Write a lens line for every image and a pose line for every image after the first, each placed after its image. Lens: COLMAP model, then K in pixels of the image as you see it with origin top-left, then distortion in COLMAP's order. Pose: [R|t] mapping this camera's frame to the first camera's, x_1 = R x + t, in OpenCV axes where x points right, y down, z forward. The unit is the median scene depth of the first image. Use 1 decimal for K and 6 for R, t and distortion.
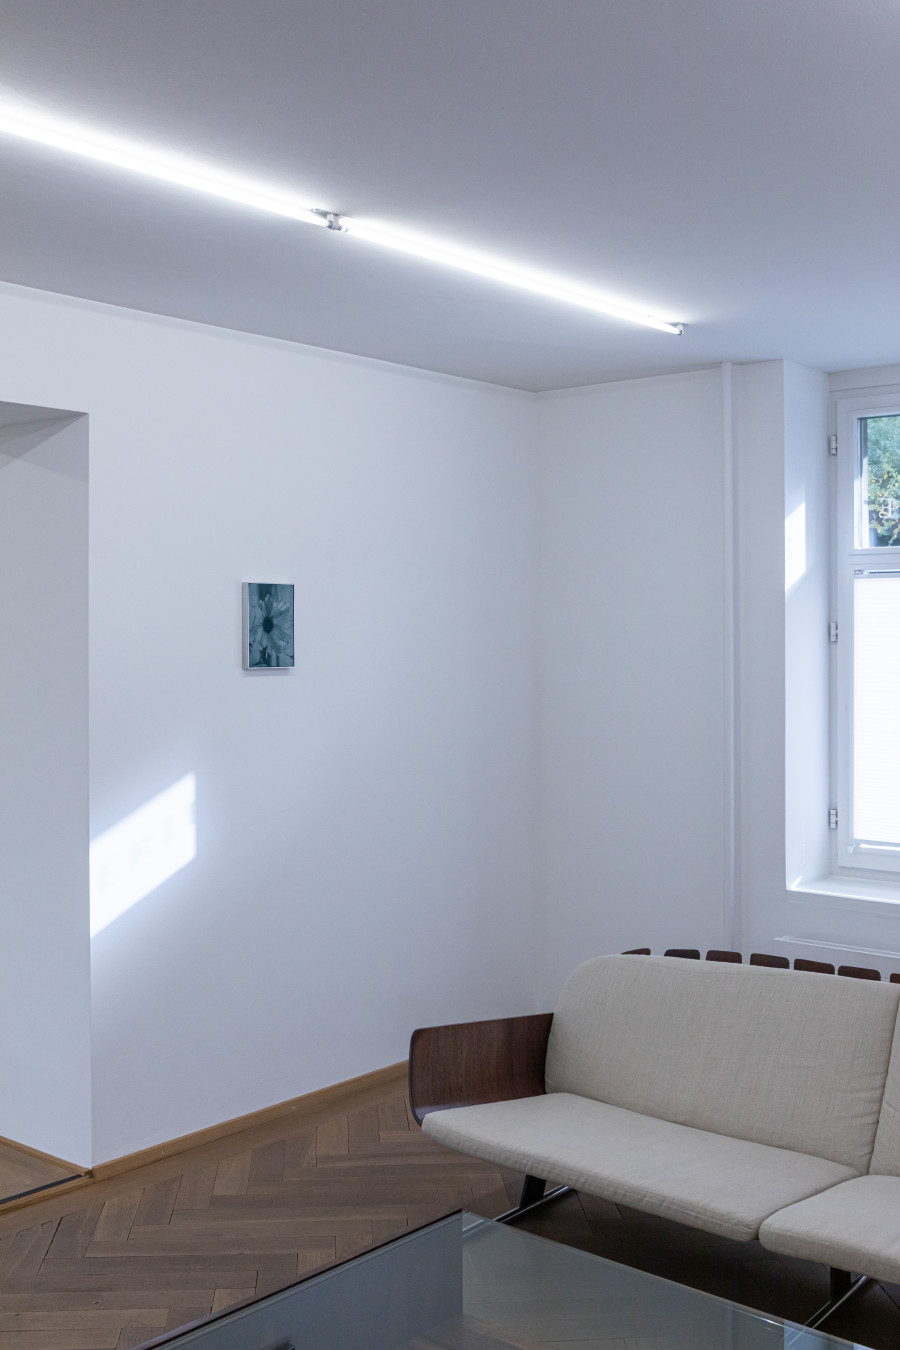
lens RADIAL K [[1469.2, 0, 449.4], [0, 1469.2, 666.2], [0, 0, 1]] dist [-0.002840, 0.000000]
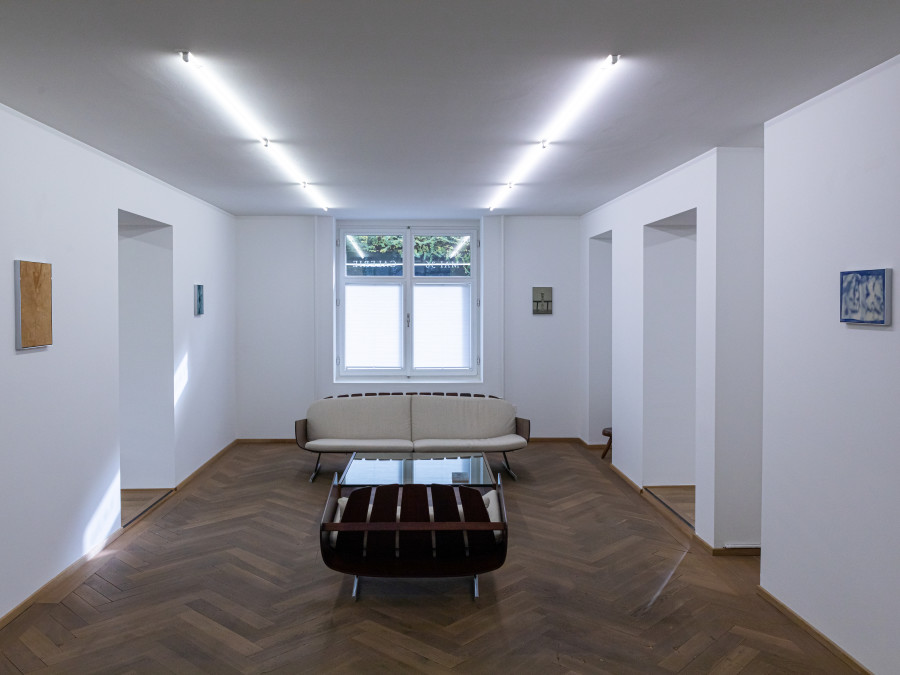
lens RADIAL K [[765.9, 0, 449.7], [0, 765.9, 338.7], [0, 0, 1]] dist [0.004811, 0.001048]
pose [[0.727387, -0.031003, 0.685527, -0.803662], [0.013547, 0.999433, 0.030825, 0.009644], [-0.686094, -0.013134, 0.727395, -0.424512]]
